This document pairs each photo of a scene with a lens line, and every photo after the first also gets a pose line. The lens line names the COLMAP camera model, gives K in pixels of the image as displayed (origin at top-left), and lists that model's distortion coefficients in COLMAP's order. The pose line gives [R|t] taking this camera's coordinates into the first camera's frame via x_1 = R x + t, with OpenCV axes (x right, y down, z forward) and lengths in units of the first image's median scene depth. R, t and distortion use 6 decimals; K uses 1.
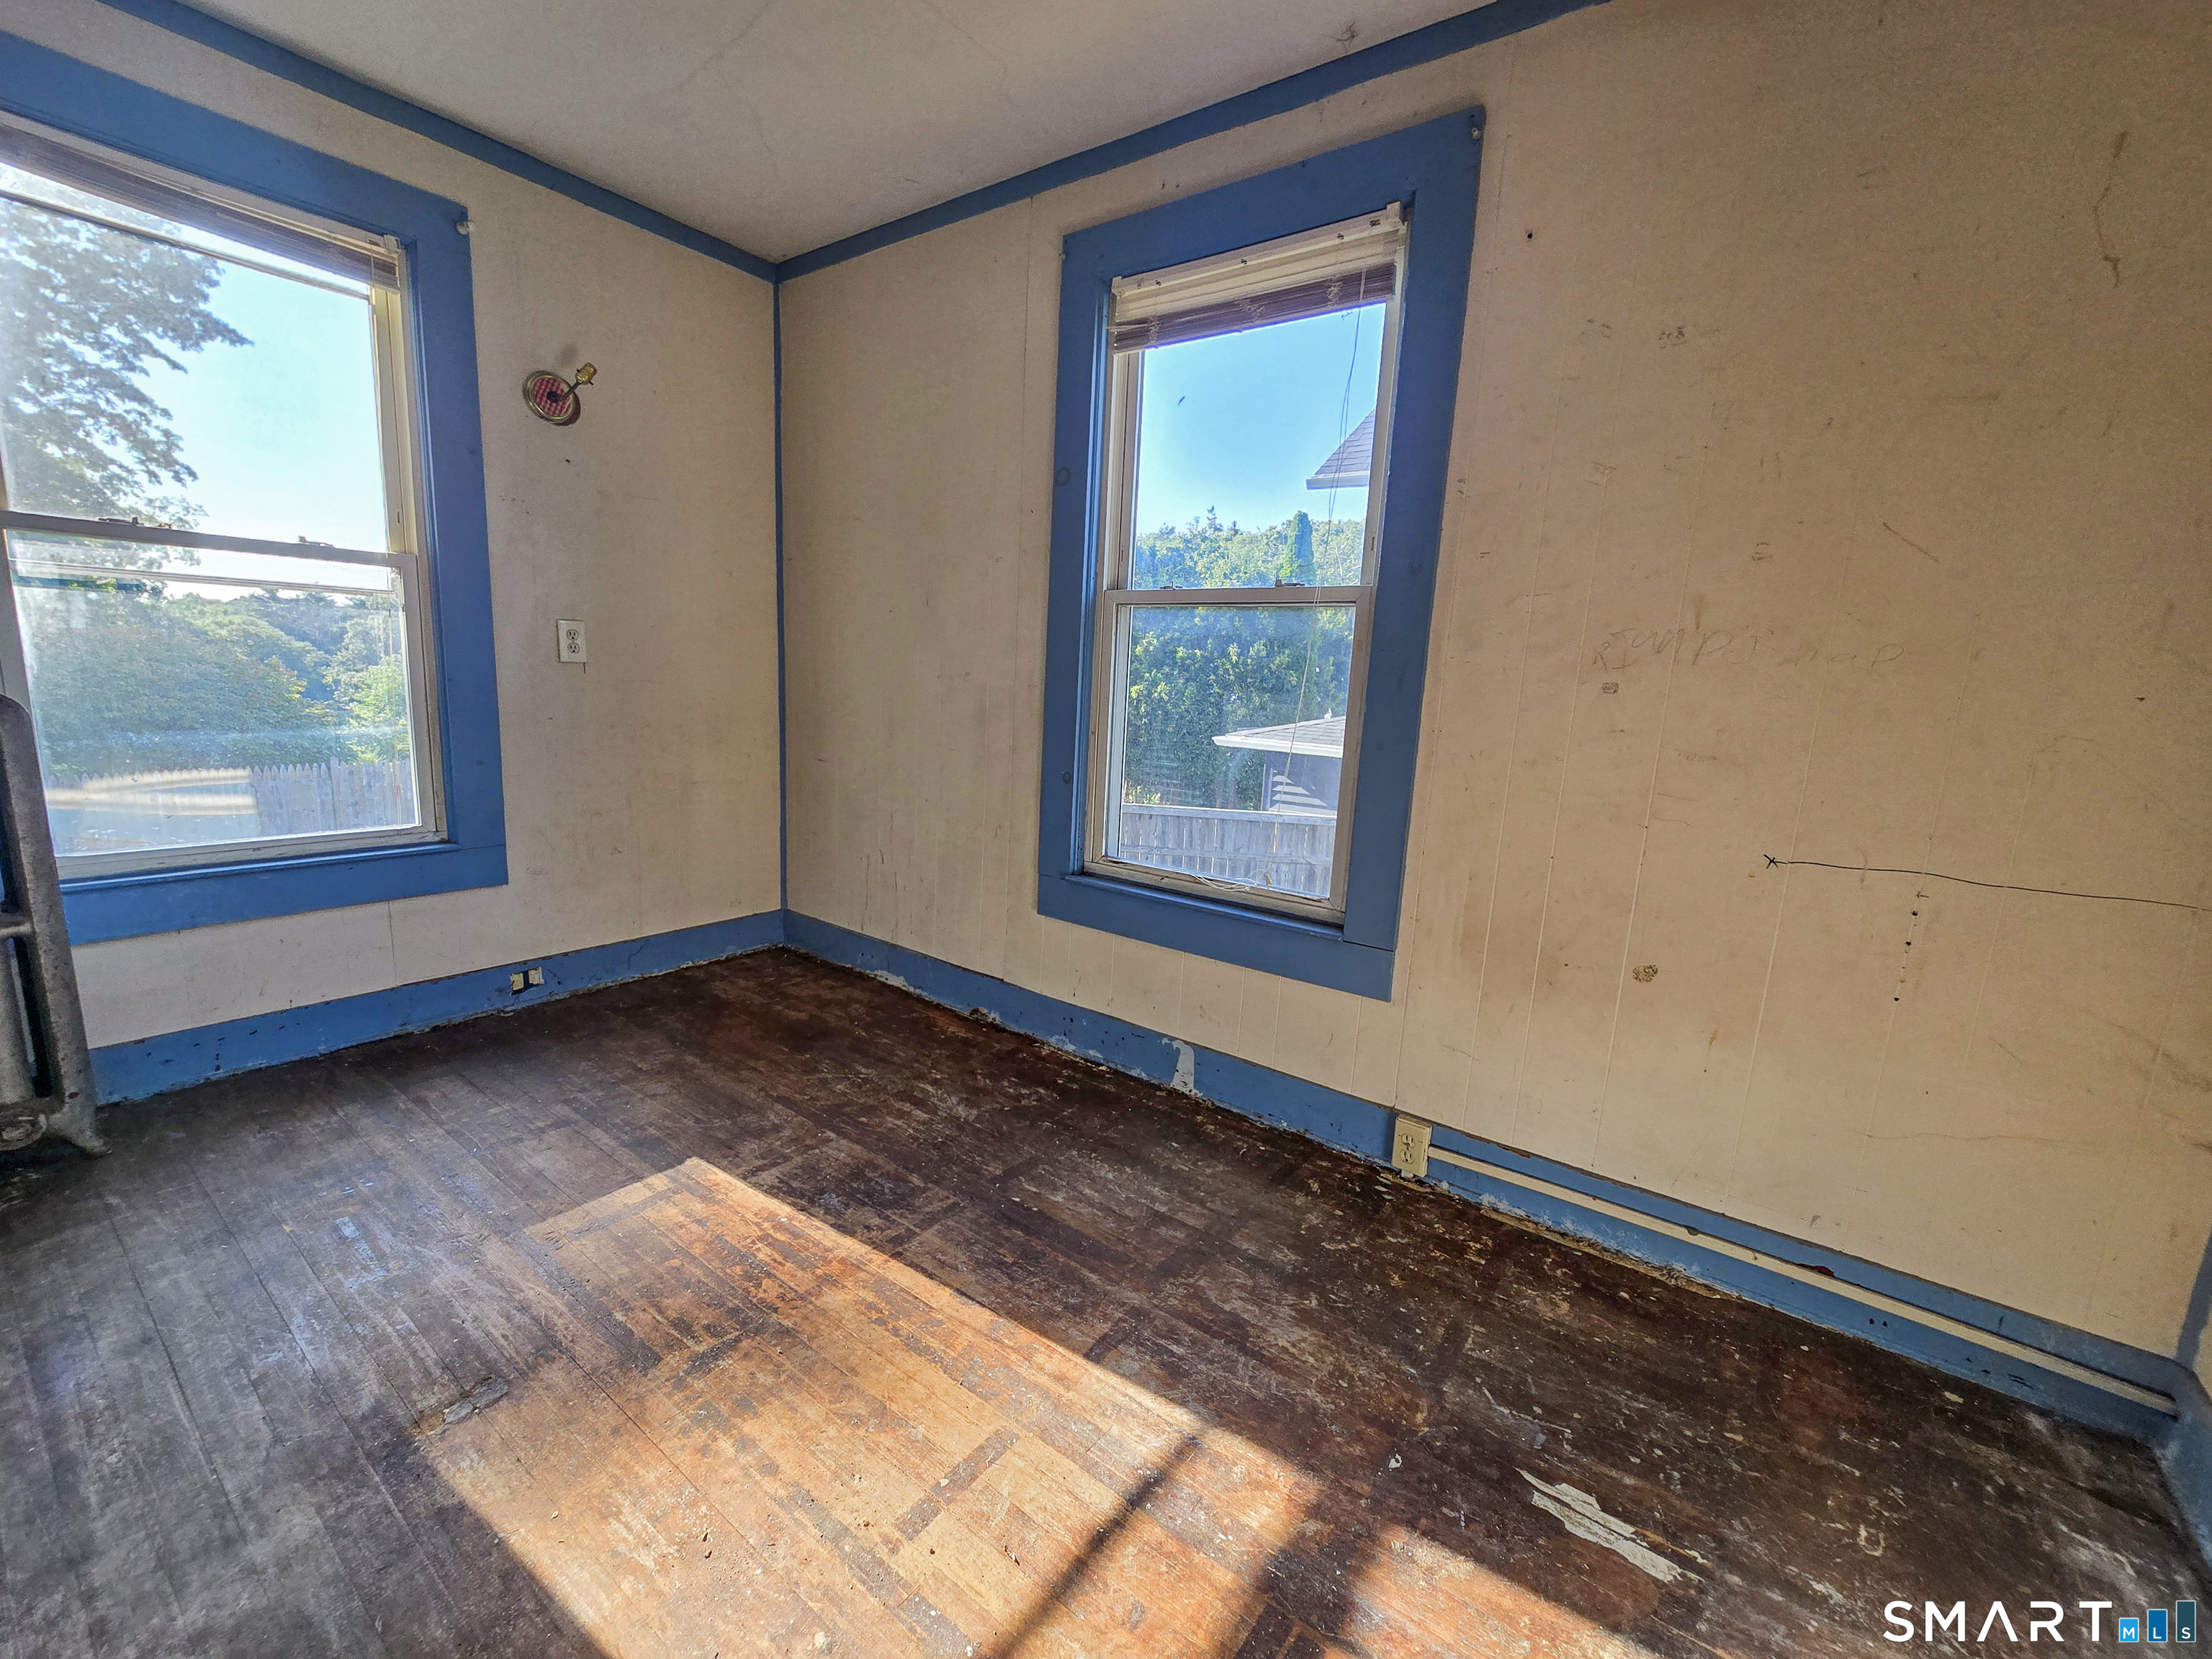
lens RADIAL K [[916.2, 0, 1106.7], [0, 916.2, 836.0], [0, 0, 1]] dist [-0.000894, 0.000344]
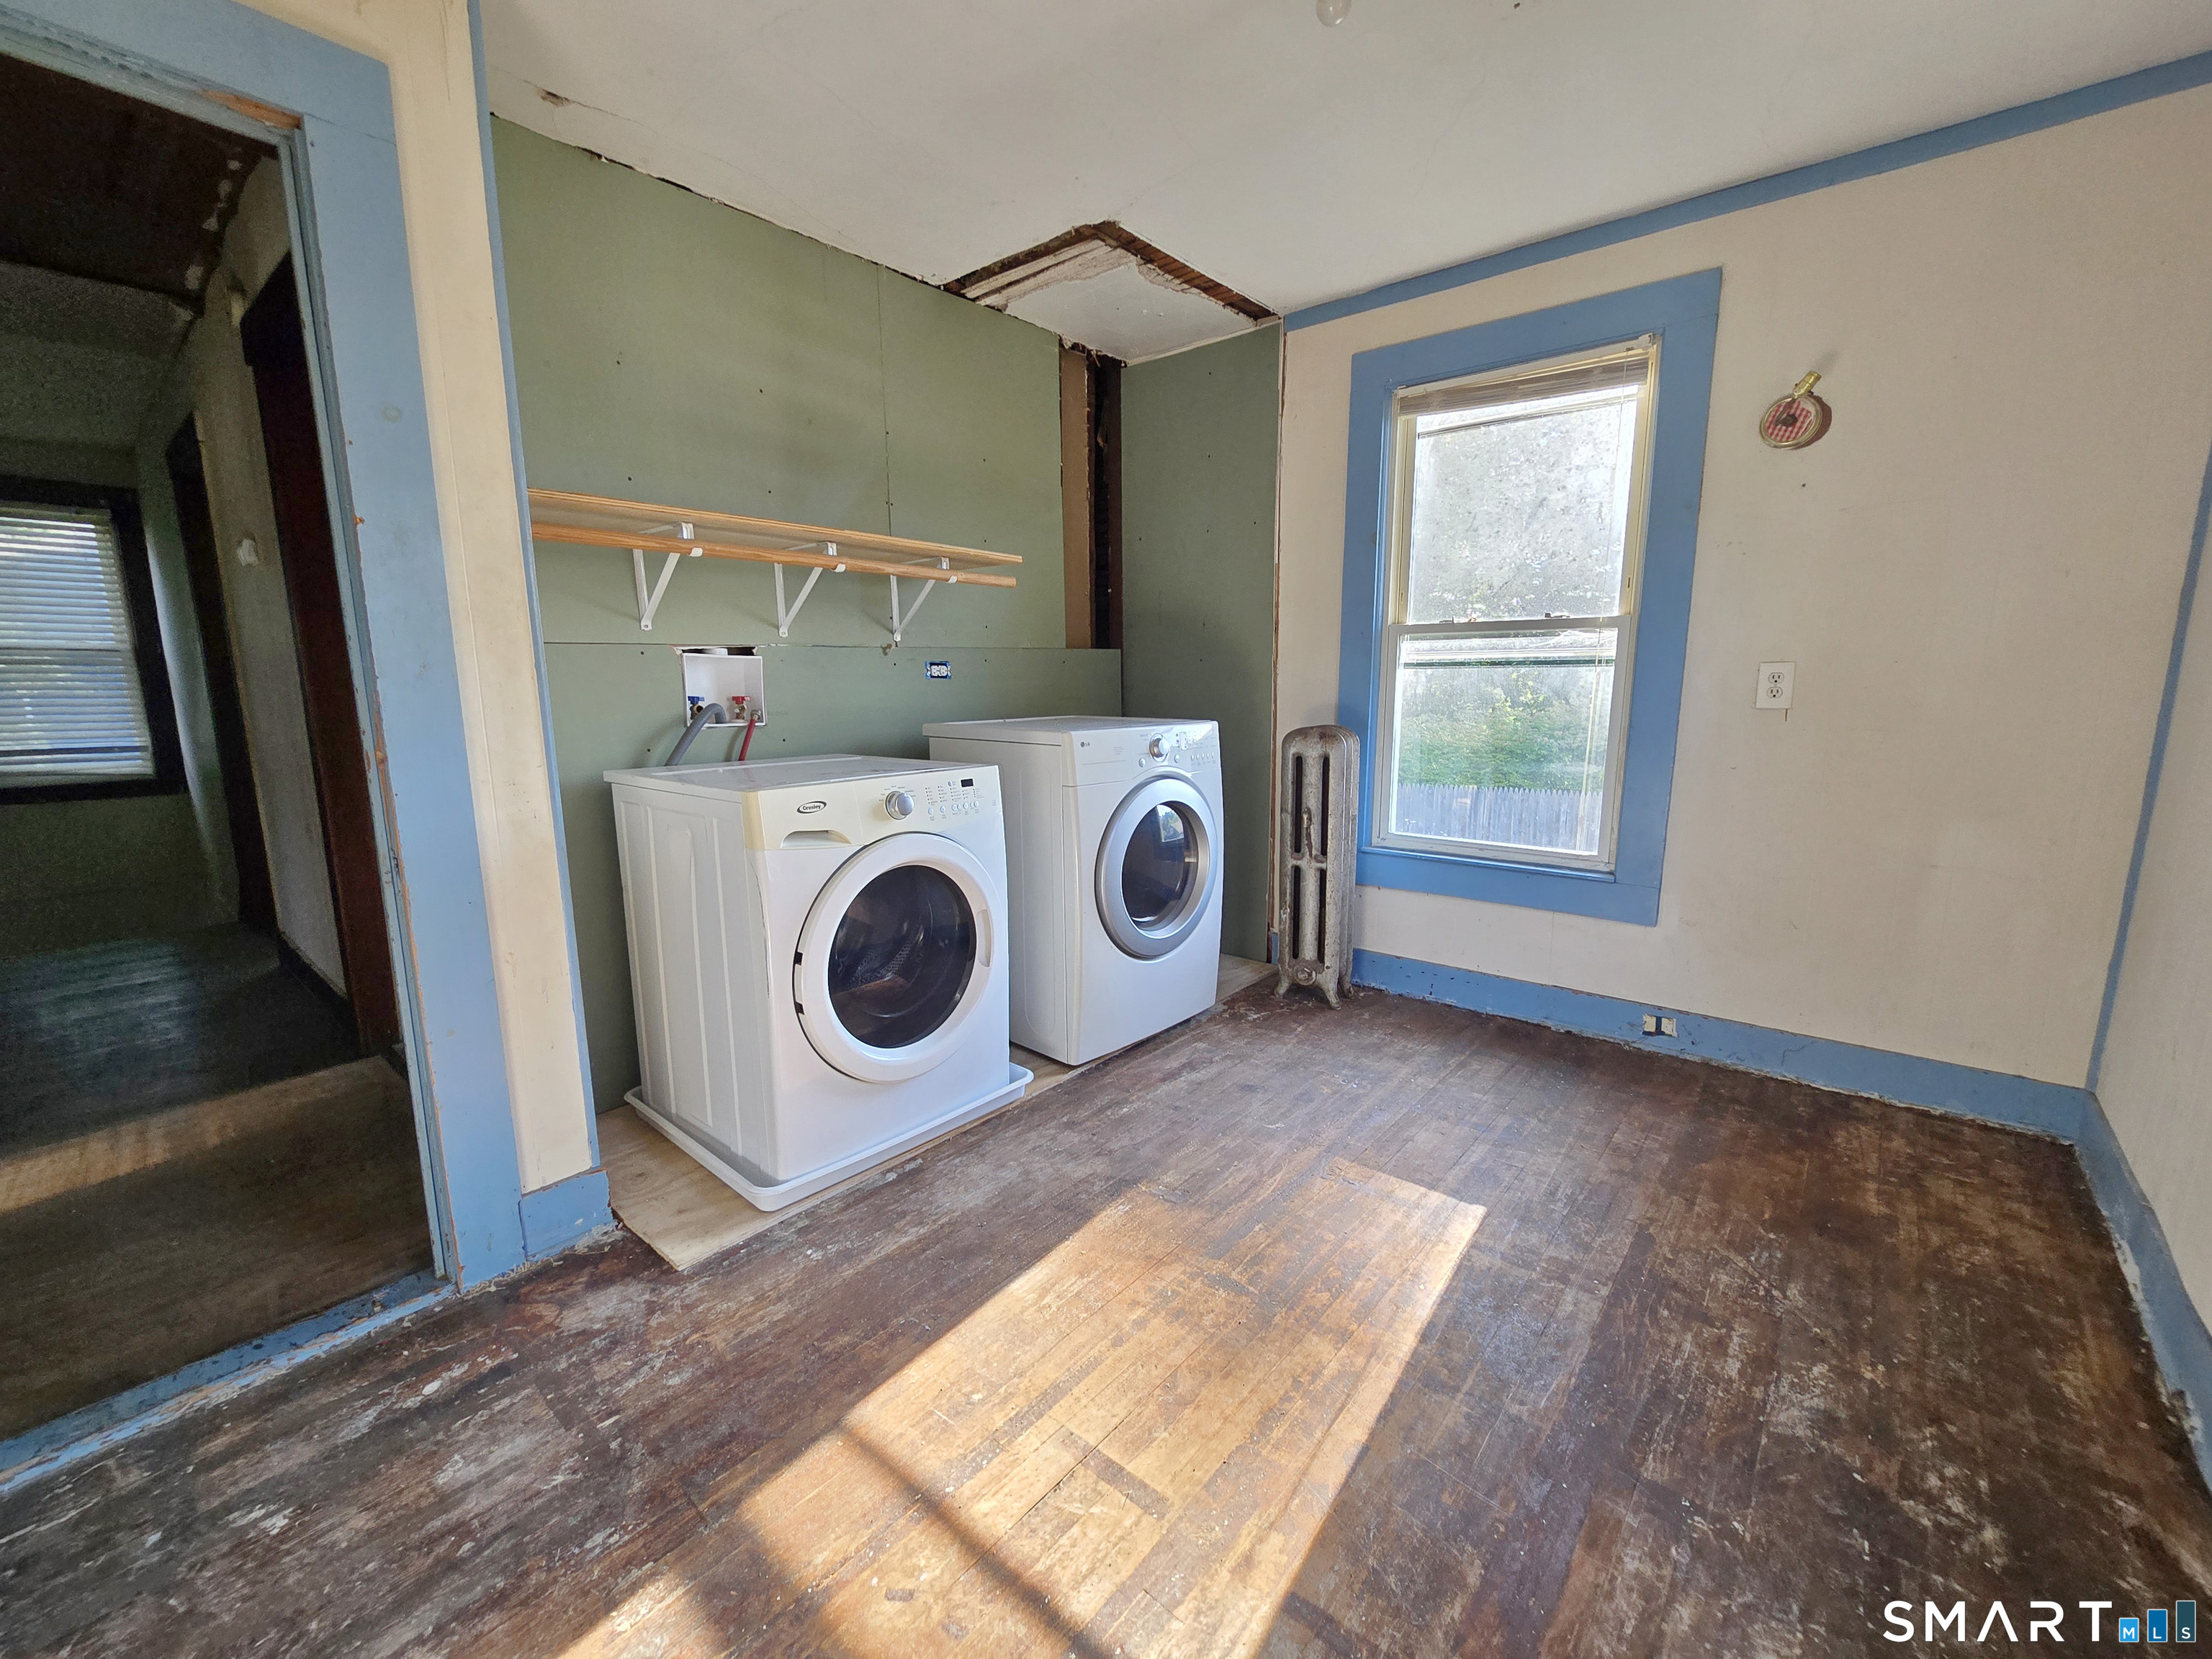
lens RADIAL K [[916.2, 0, 1108.0], [0, 916.2, 836.3], [0, 0, 1]] dist [-0.000894, 0.000344]
pose [[-0.063850, 0.123546, -0.990283, 0.417402], [-0.172564, 0.975993, 0.132890, -0.083316], [0.982927, 0.179372, -0.040997, 0.472100]]
